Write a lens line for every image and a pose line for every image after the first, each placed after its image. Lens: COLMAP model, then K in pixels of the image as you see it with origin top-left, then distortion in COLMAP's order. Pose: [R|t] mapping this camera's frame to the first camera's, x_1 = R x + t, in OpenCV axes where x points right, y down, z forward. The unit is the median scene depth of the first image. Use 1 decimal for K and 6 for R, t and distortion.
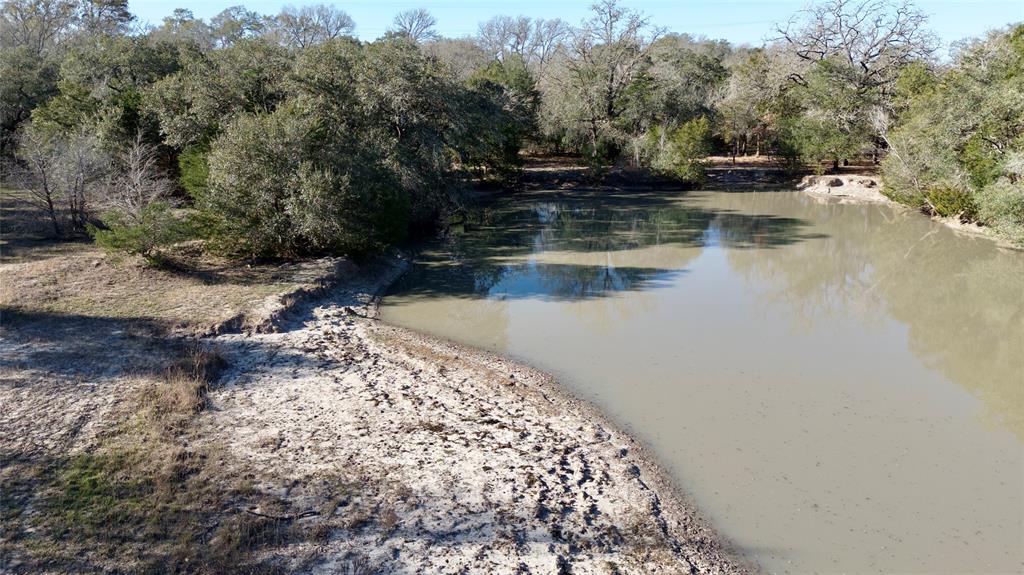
lens RADIAL K [[769.0, 0, 512.0], [0, 769.0, 287.5], [0, 0, 1]] dist [0.038478, -0.009488]
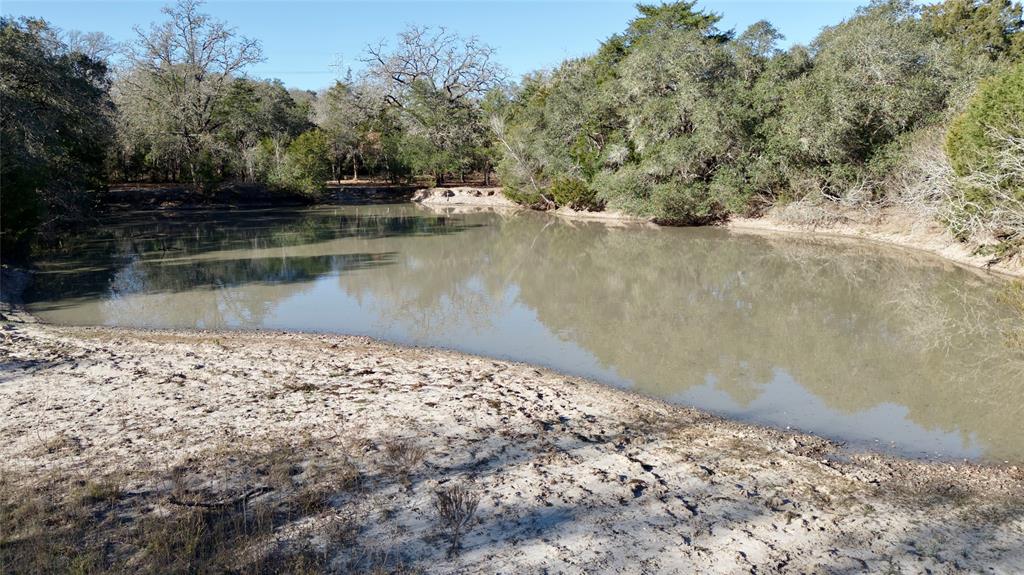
lens RADIAL K [[769.0, 0, 512.0], [0, 769.0, 287.5], [0, 0, 1]] dist [0.038478, -0.009488]
pose [[0.818558, -0.087055, 0.567789, -0.162484], [0.136973, 0.989518, -0.045752, 0.071044], [-0.557854, 0.115223, 0.821902, 0.138541]]
